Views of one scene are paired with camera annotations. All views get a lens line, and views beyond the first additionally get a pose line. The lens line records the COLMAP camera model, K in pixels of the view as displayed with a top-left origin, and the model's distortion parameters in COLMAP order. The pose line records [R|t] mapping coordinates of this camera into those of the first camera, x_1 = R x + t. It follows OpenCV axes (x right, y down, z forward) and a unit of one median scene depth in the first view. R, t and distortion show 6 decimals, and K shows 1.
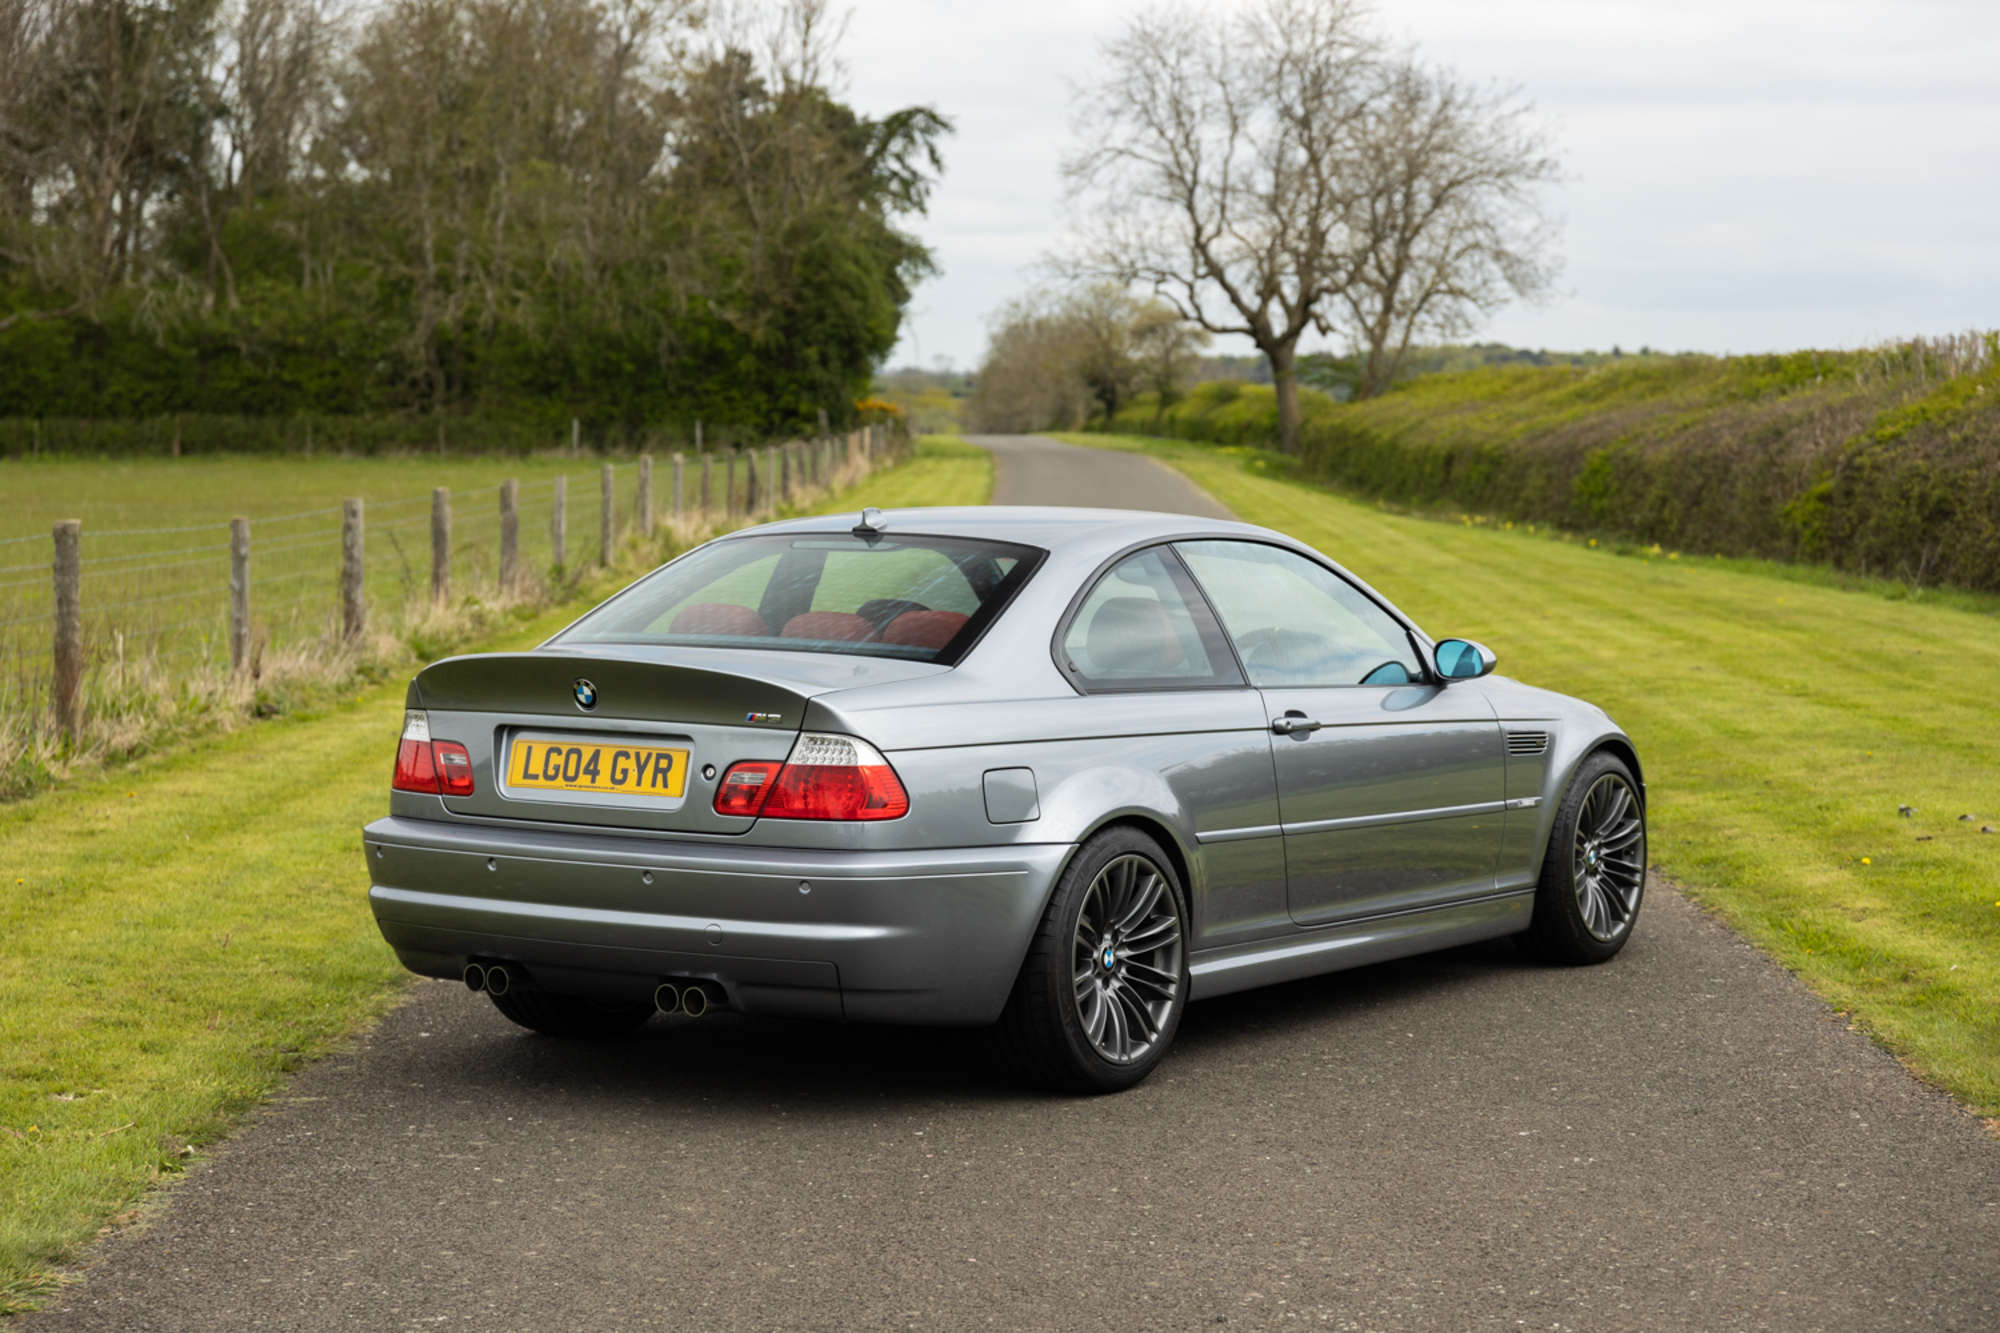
lens RADIAL K [[3868.0, 0, 1000.0], [0, 3868.0, 666.5], [0, 0, 1]] dist [0.015876, -0.138896]
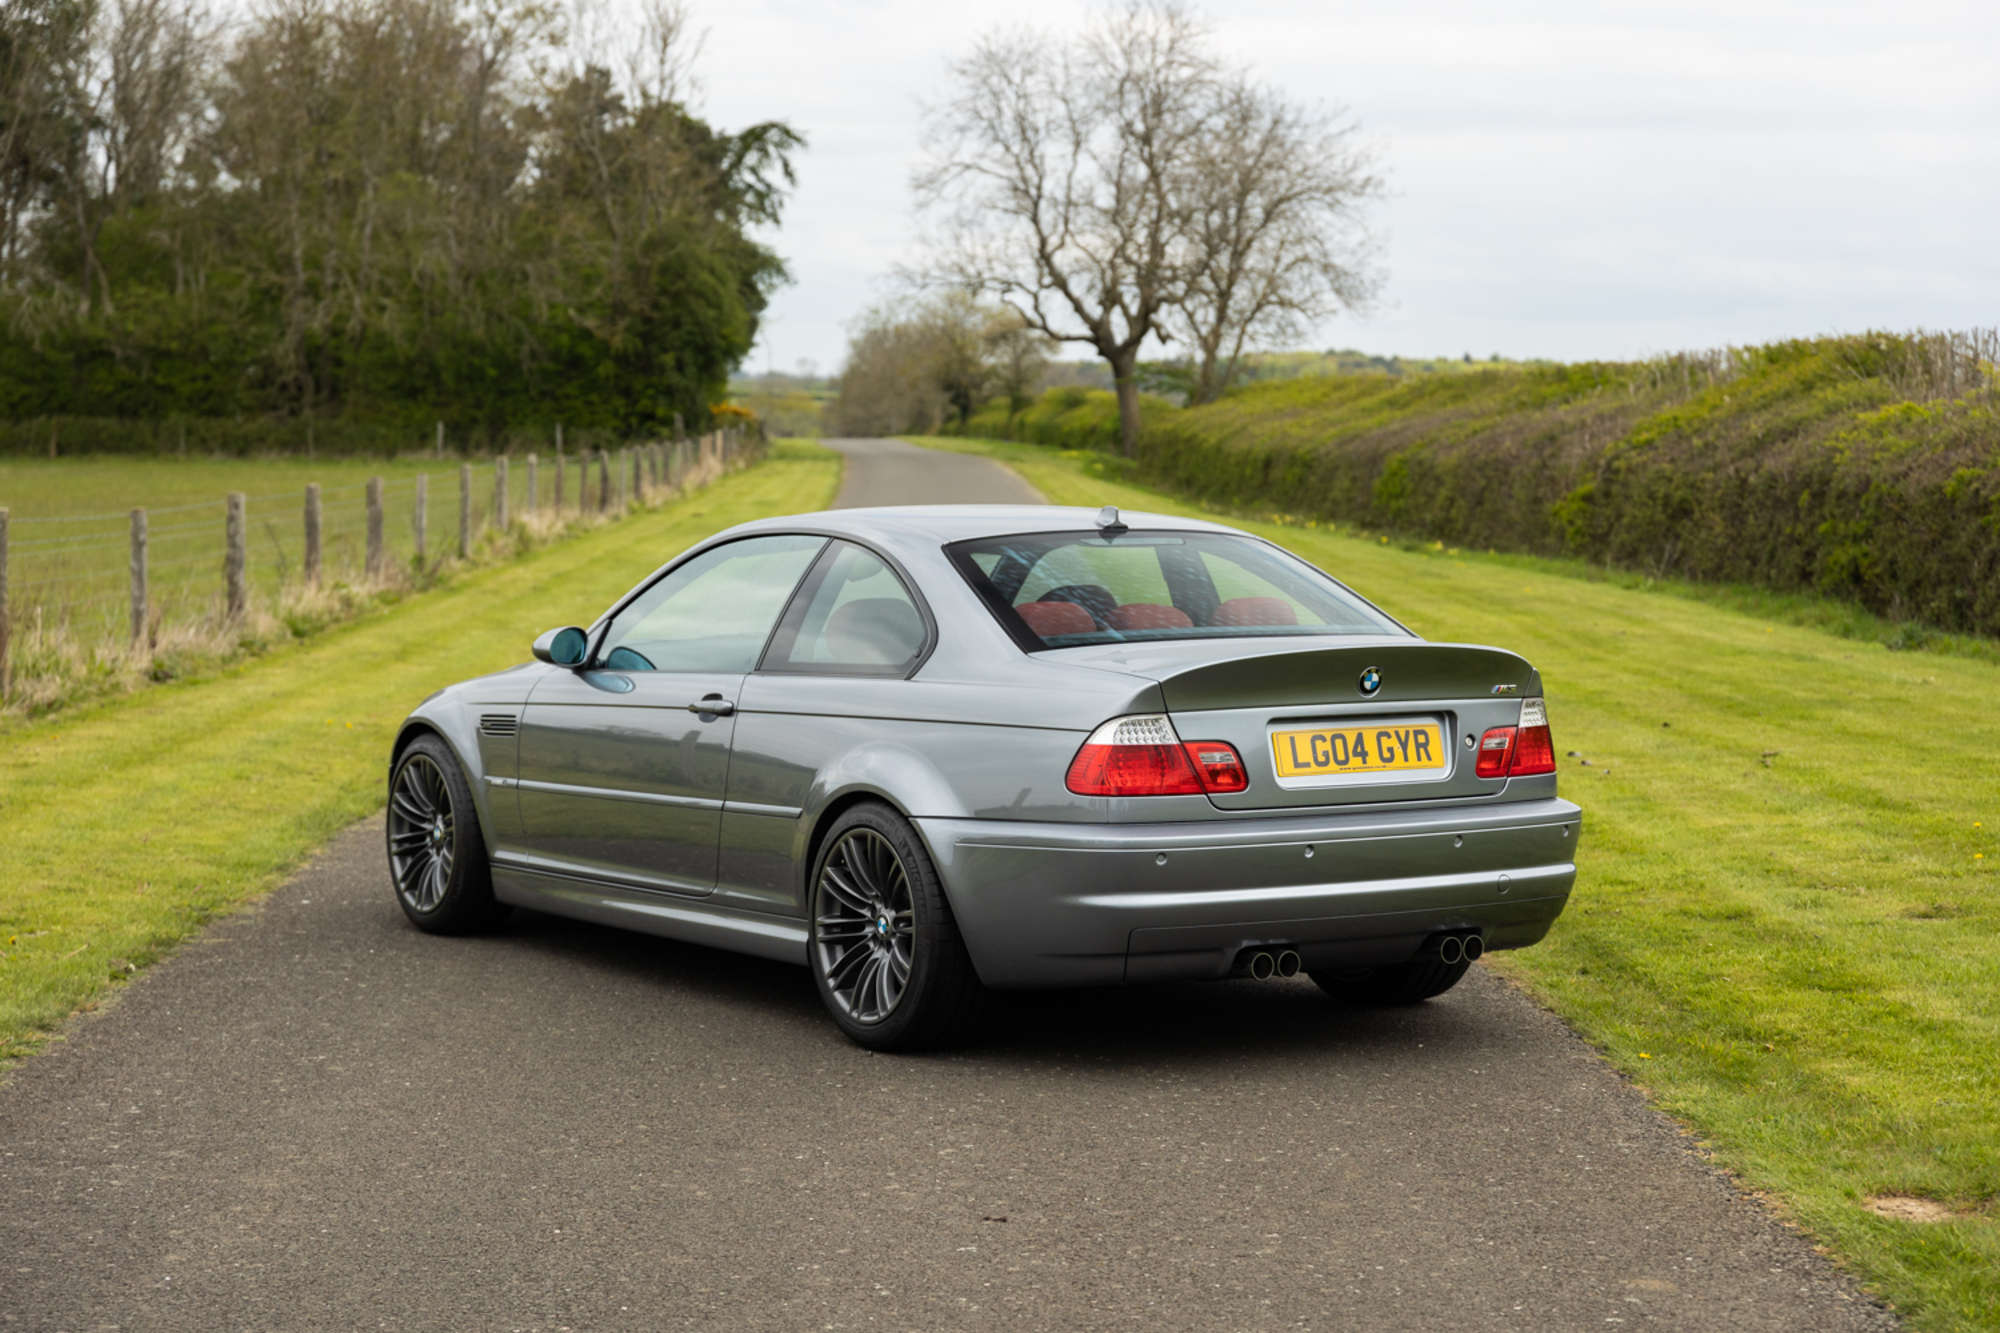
lens RADIAL K [[3826.2, 0, 1000.0], [0, 3826.2, 666.5], [0, 0, 1]] dist [0.006326, -0.019822]
pose [[0.999376, 0.000700, 0.035305, 0.004232], [-0.000690, 1.000000, -0.000302, 0.001895], [-0.035305, 0.000277, 0.999377, -0.031874]]
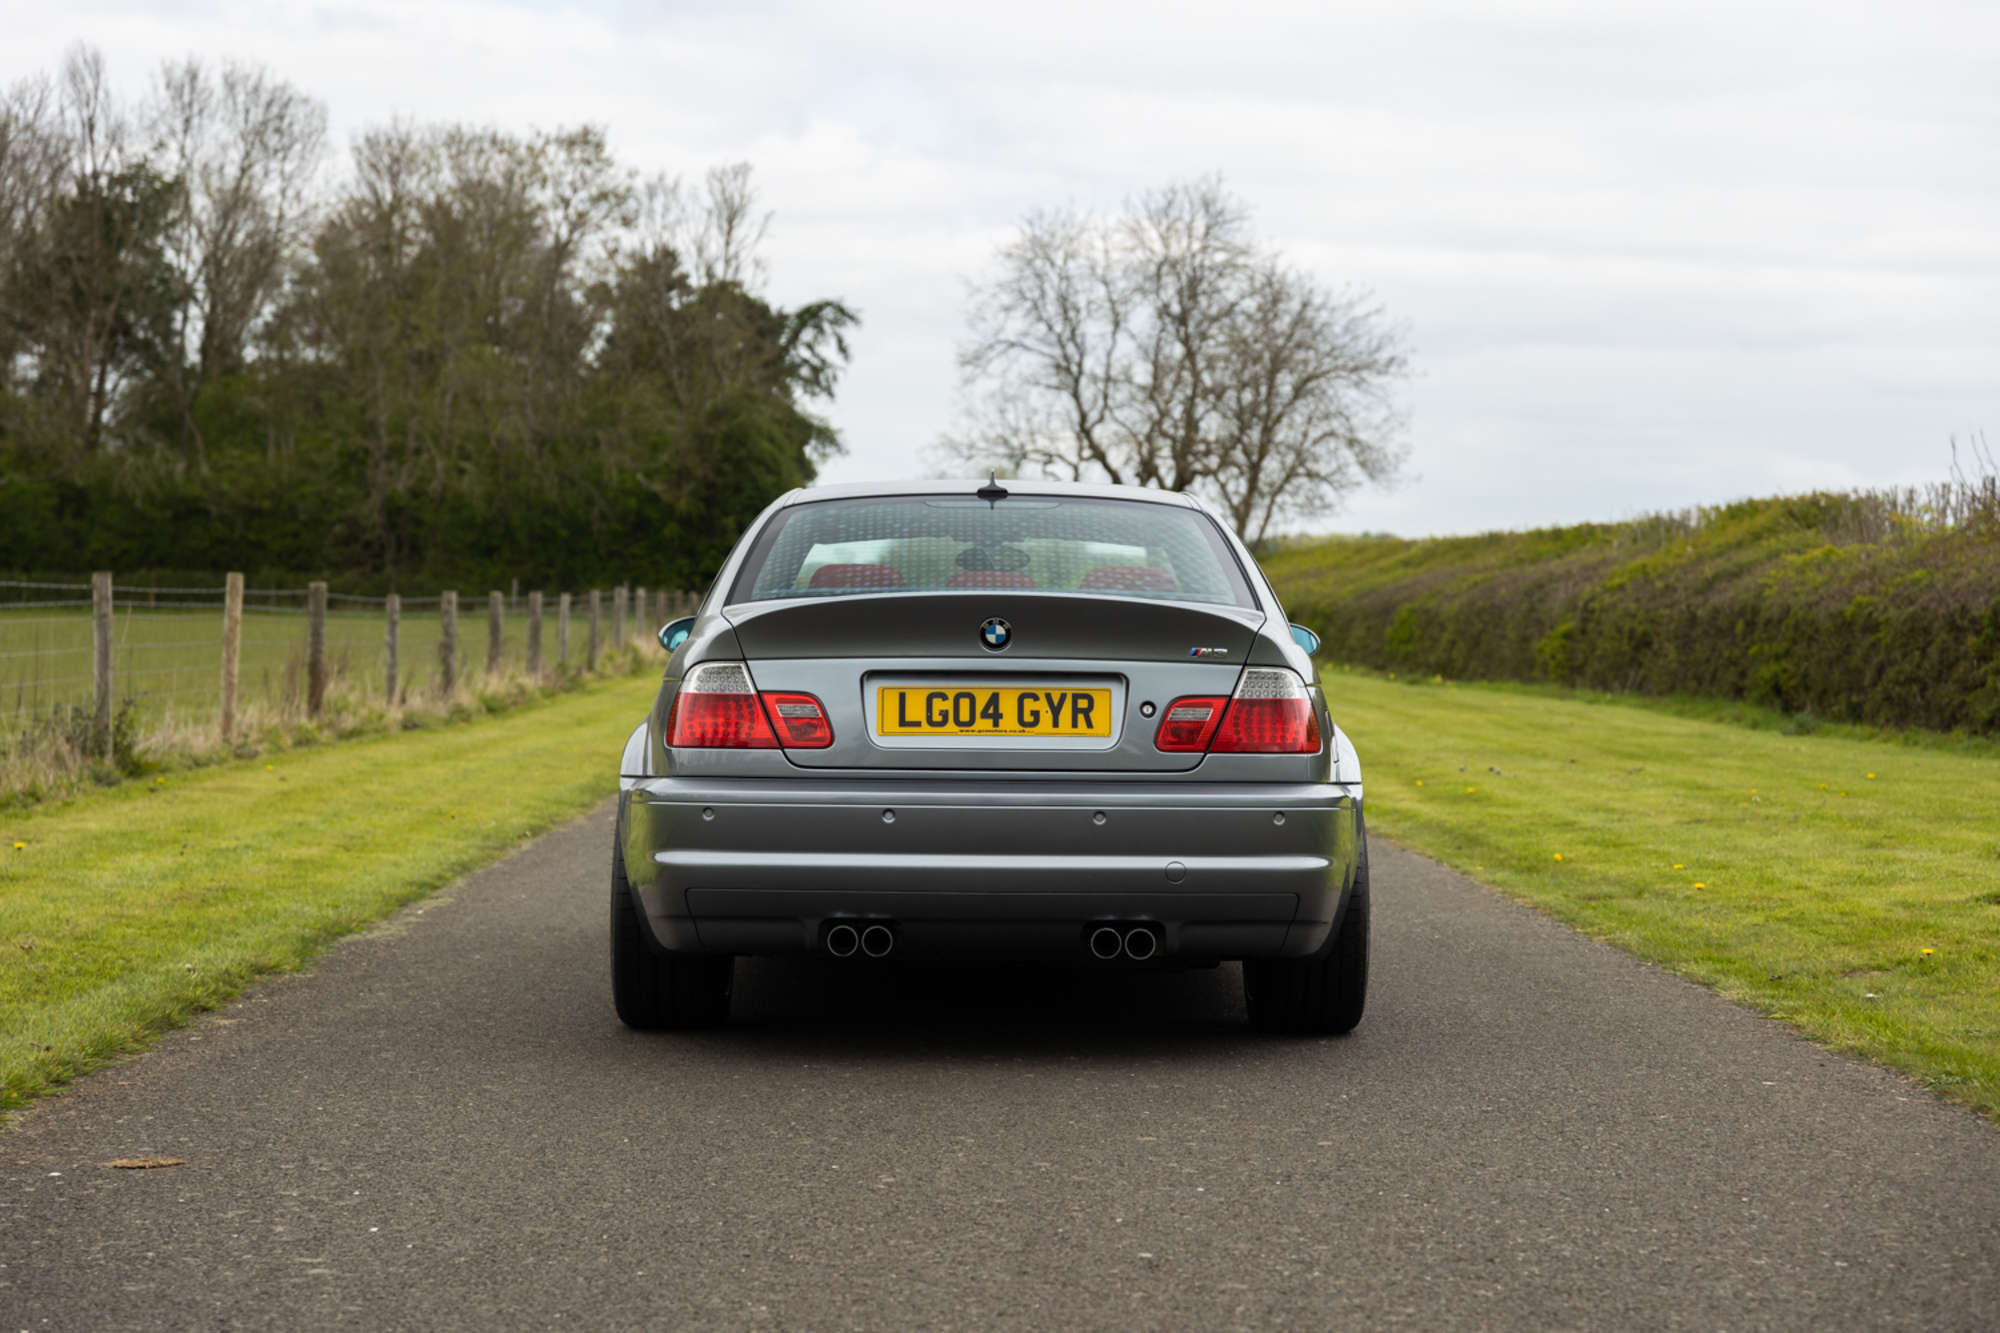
lens RADIAL K [[3878.3, 0, 998.1], [0, 3878.3, 643.9], [0, 0, 1]] dist [0.029756, -0.160573]
pose [[0.999571, 0.012431, 0.026503, -0.001037], [-0.010990, 0.998490, -0.053824, 0.012380], [-0.027132, 0.053510, 0.998199, -0.104625]]
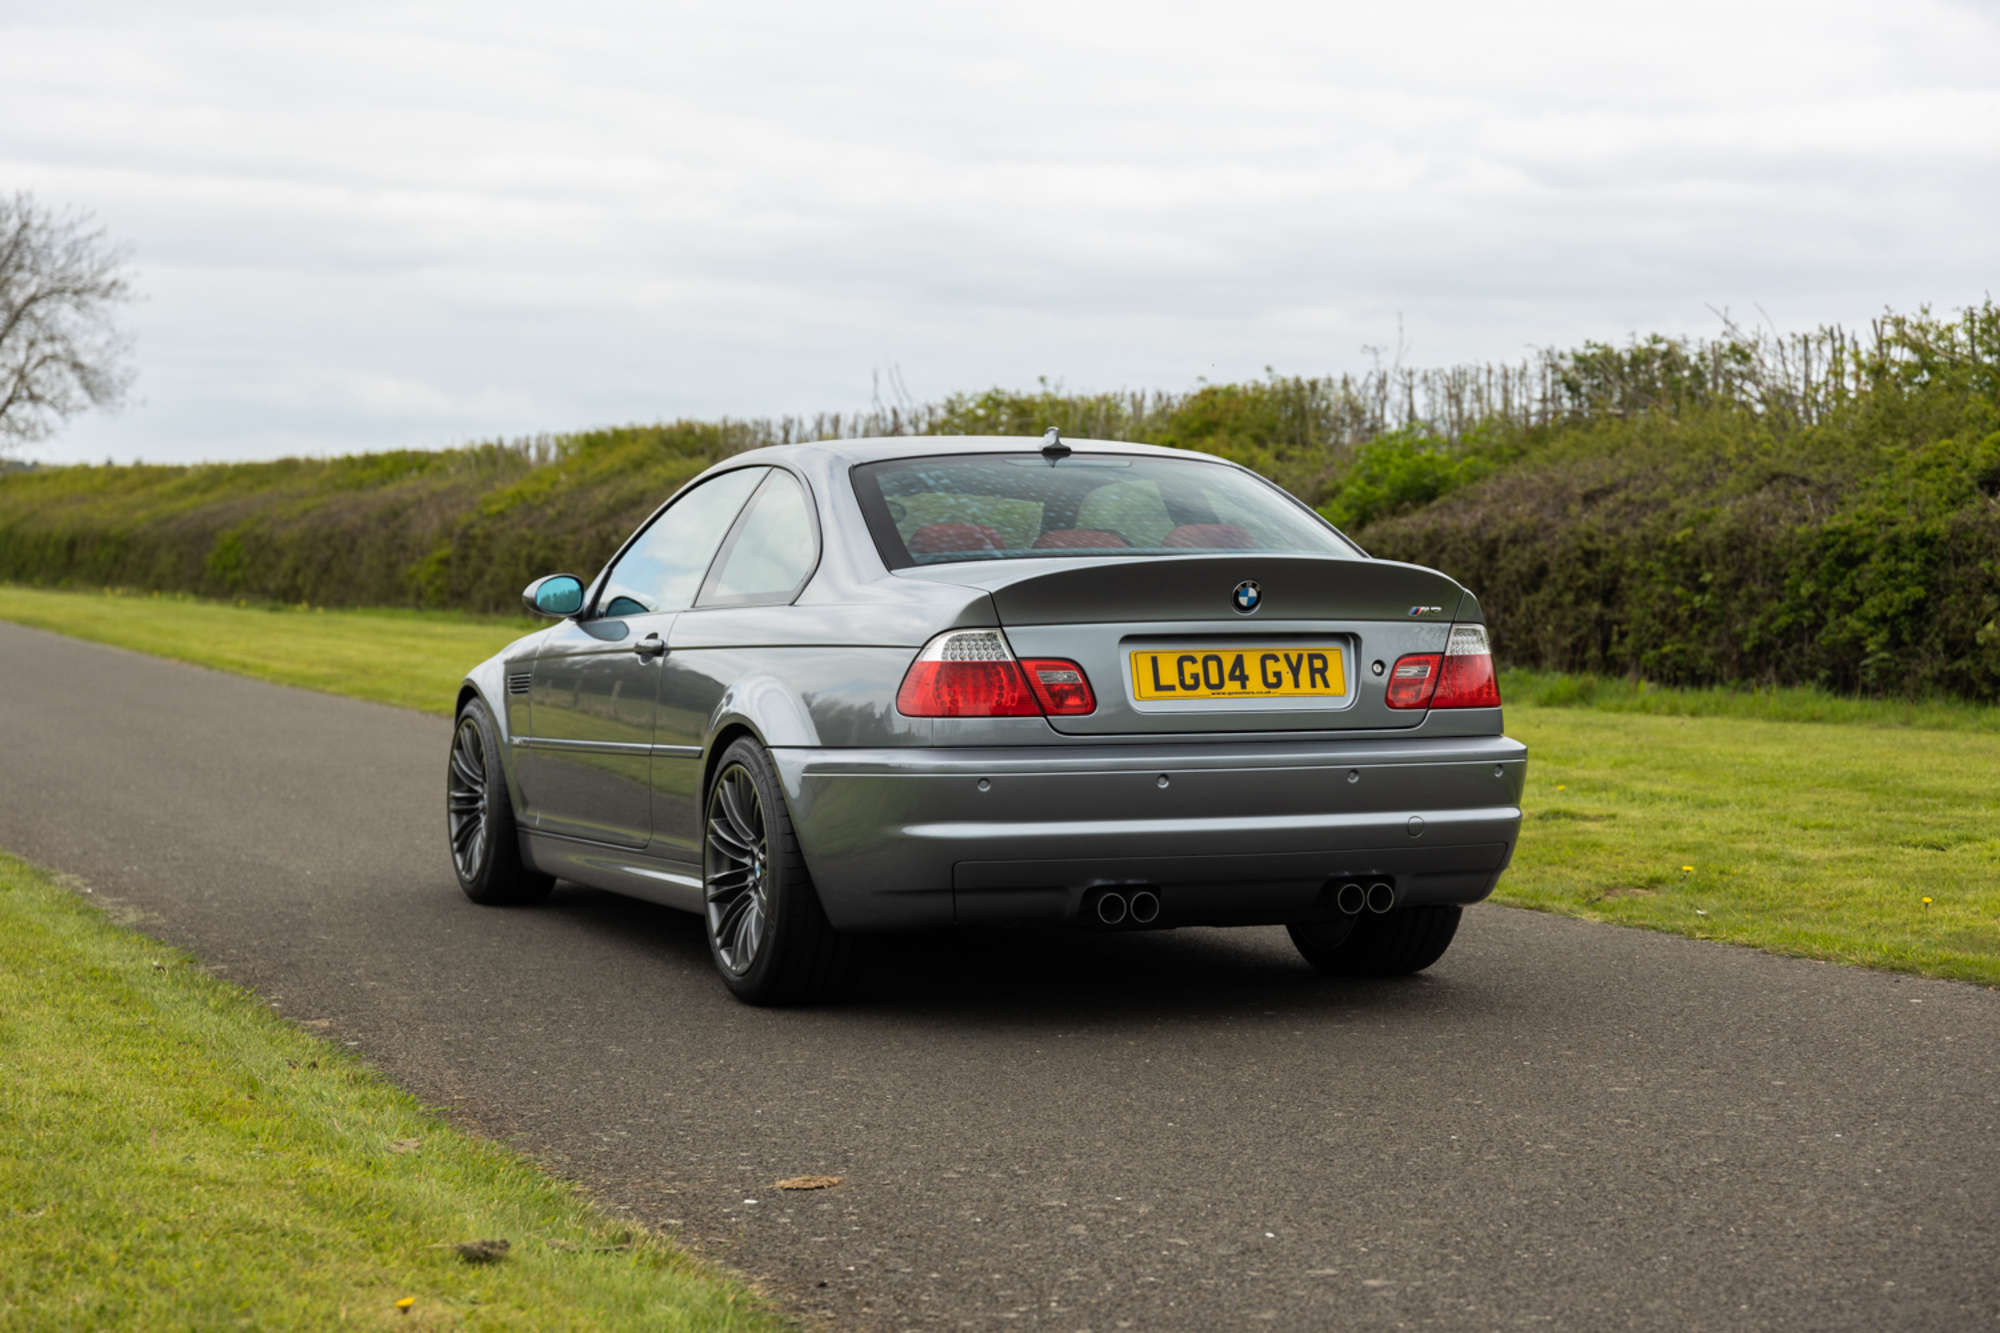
lens RADIAL K [[3788.5, 0, 1000.0], [0, 3788.5, 666.5], [0, 0, 1]] dist [-0.001820, 0.165178]
pose [[0.924519, -0.010034, 0.381005, -0.040069], [0.020905, 0.999484, -0.024405, 0.010880], [-0.380563, 0.030527, 0.924251, -0.093428]]
